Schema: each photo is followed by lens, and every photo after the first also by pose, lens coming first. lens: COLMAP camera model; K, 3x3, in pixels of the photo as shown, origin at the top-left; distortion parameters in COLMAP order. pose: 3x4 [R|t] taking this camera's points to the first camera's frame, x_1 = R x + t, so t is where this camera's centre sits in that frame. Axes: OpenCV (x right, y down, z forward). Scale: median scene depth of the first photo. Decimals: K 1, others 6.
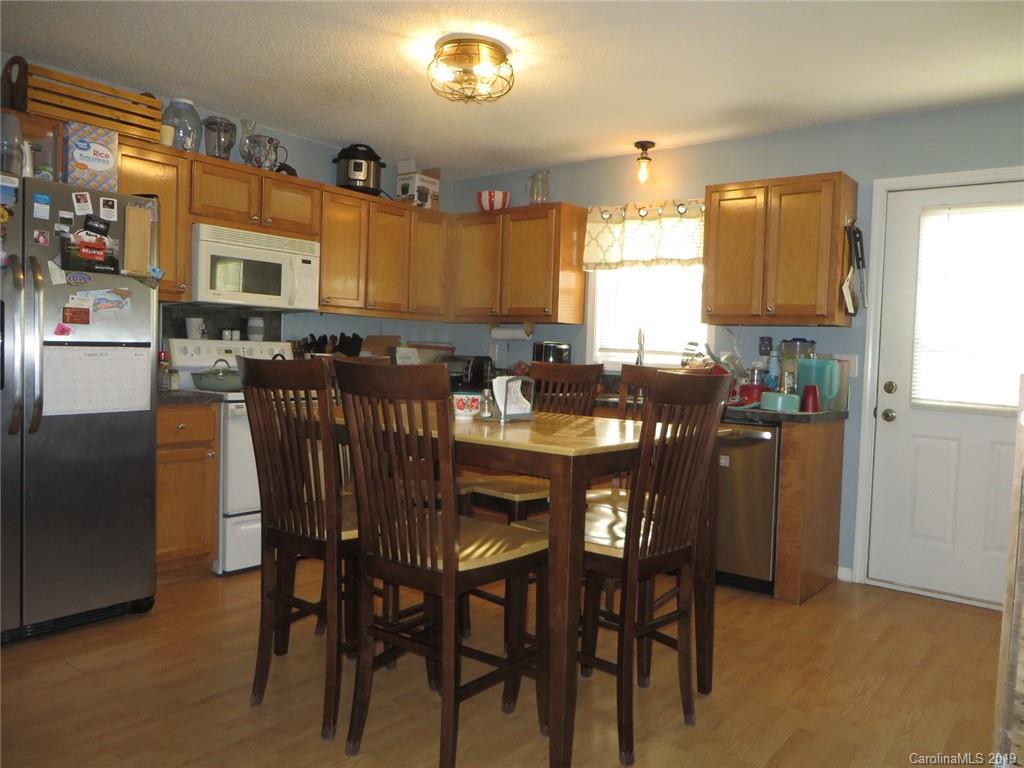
lens RADIAL K [[766.1, 0, 512.0], [0, 766.1, 384.0], [0, 0, 1]] dist [-0.008158, -0.001309]
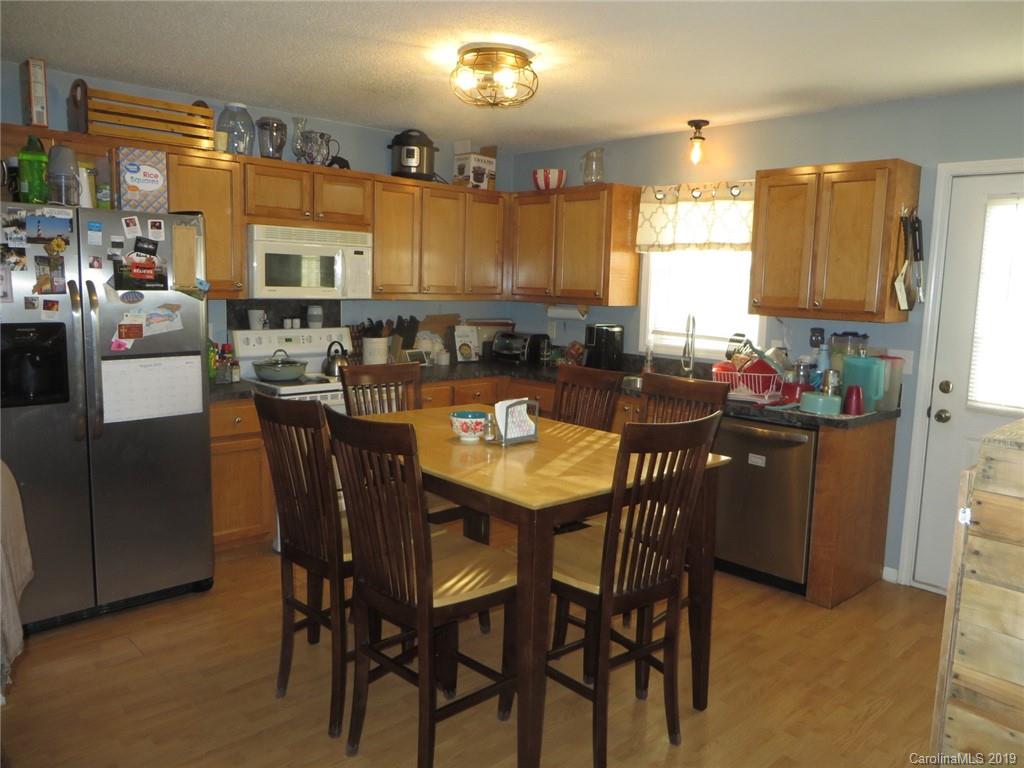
lens RADIAL K [[764.9, 0, 512.0], [0, 764.9, 384.0], [0, 0, 1]] dist [-0.010848, 0.000204]
pose [[0.990266, 0.011658, -0.138698, 0.092734], [0.000230, 0.996348, 0.085386, -0.080131], [0.139187, -0.084587, 0.986647, -0.007774]]
